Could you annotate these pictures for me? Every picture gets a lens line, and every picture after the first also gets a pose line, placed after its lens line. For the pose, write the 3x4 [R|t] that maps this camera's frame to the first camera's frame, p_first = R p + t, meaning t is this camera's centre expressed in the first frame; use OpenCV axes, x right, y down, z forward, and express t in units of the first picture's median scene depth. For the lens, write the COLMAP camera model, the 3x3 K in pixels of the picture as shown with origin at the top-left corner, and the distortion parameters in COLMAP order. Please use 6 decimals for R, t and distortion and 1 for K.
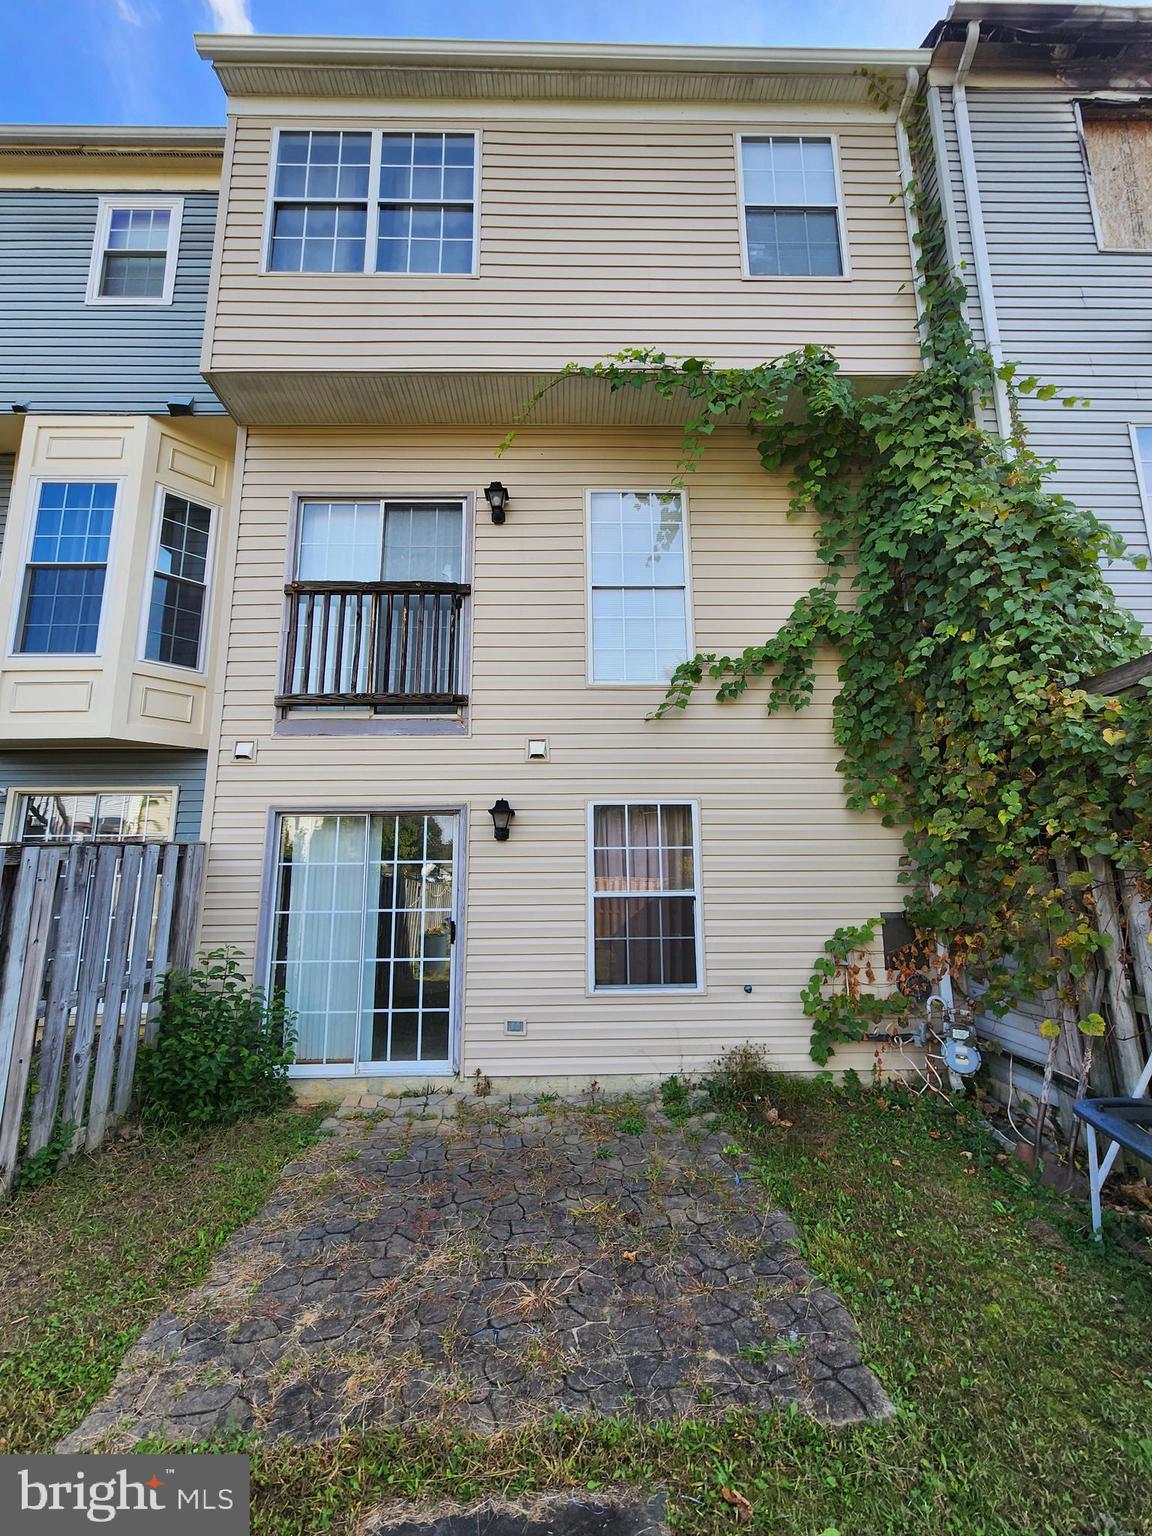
lens RADIAL K [[627.0, 0, 576.0], [0, 627.0, 768.0], [0, 0, 1]] dist [-0.002167, 0.000247]
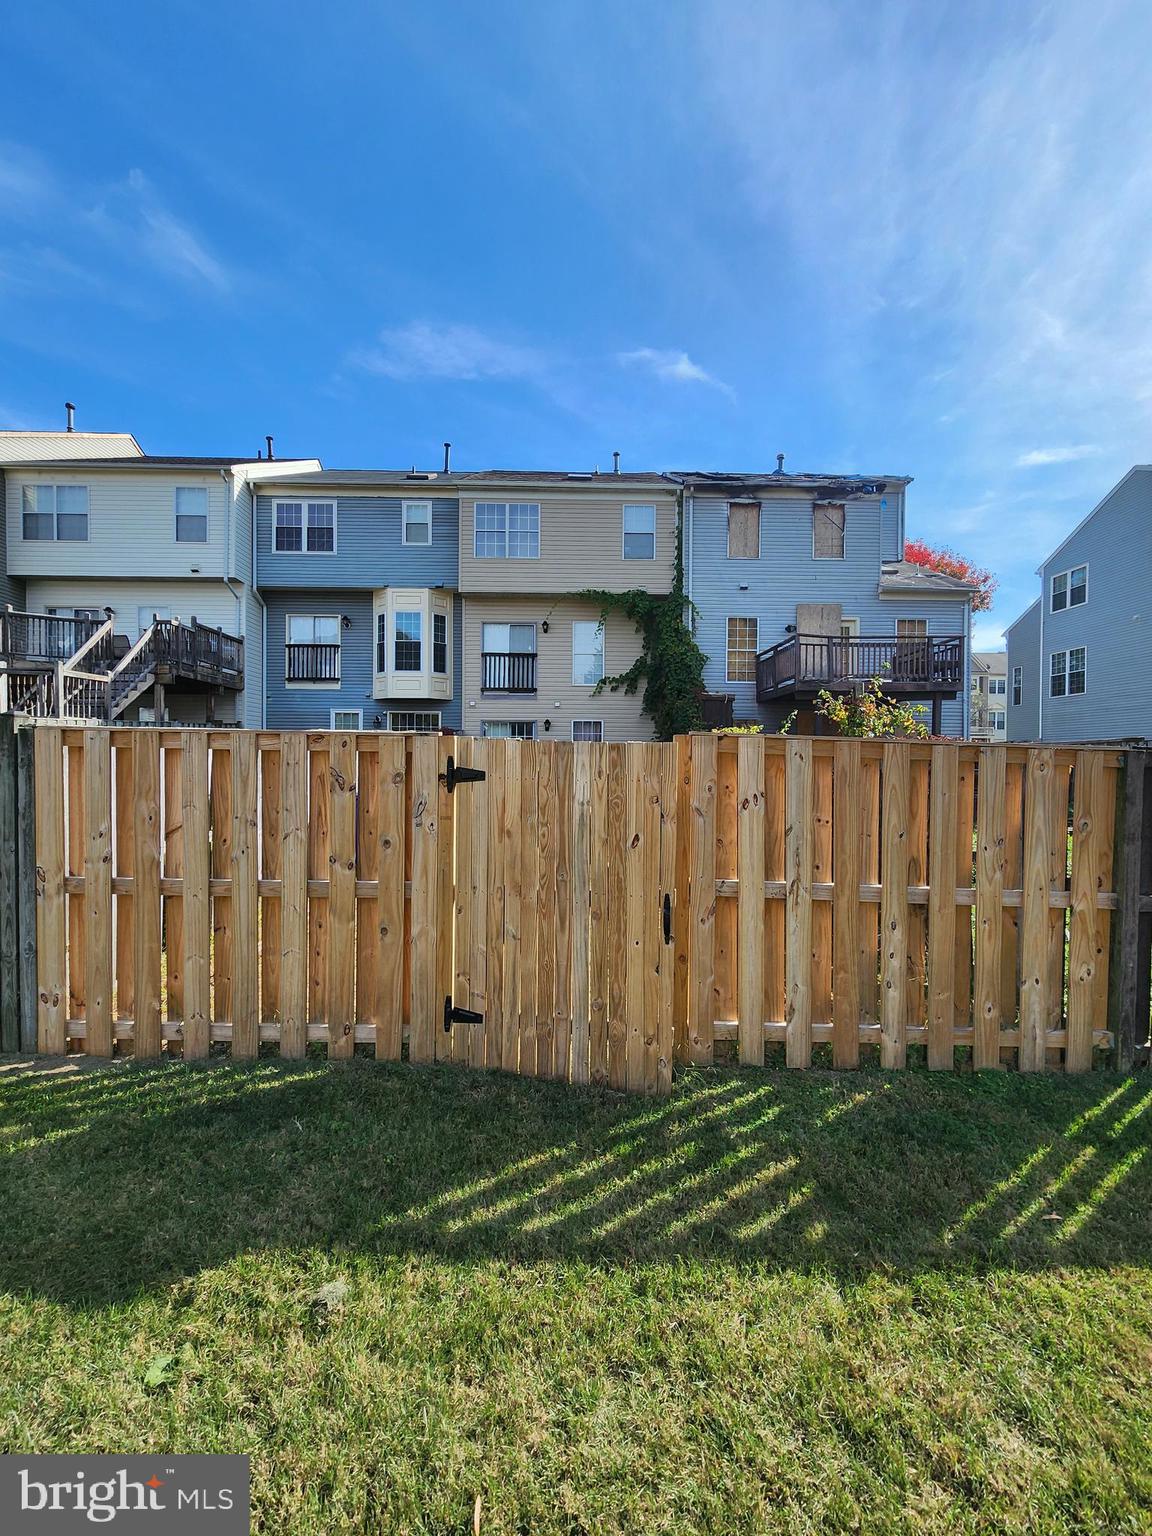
lens RADIAL K [[627.0, 0, 576.0], [0, 627.0, 768.0], [0, 0, 1]] dist [-0.002167, 0.000247]
pose [[0.999807, 0.016530, -0.010585, 0.082315], [-0.014156, 0.980783, 0.194587, -0.355860], [0.013598, -0.194399, 0.980828, -2.410145]]
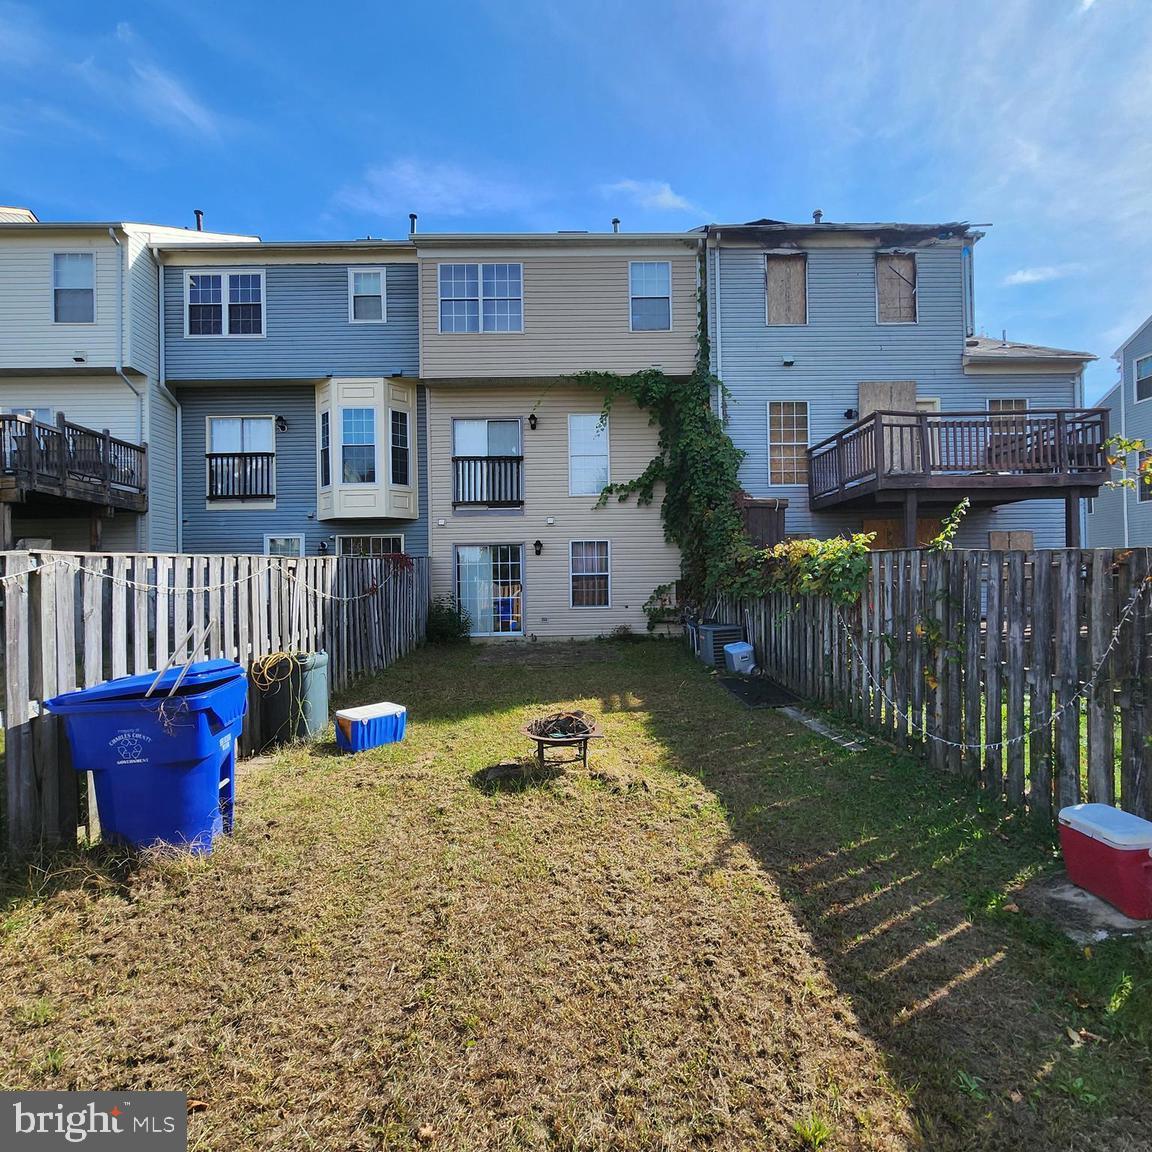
lens RADIAL K [[619.2, 0, 576.0], [0, 619.2, 576.0], [0, 0, 1]] dist [0.003601, 0.000248]
pose [[0.999926, -0.008078, -0.009052, 0.068554], [0.009465, 0.986171, 0.165463, -0.232204], [0.007590, -0.165537, 0.986174, -1.628470]]
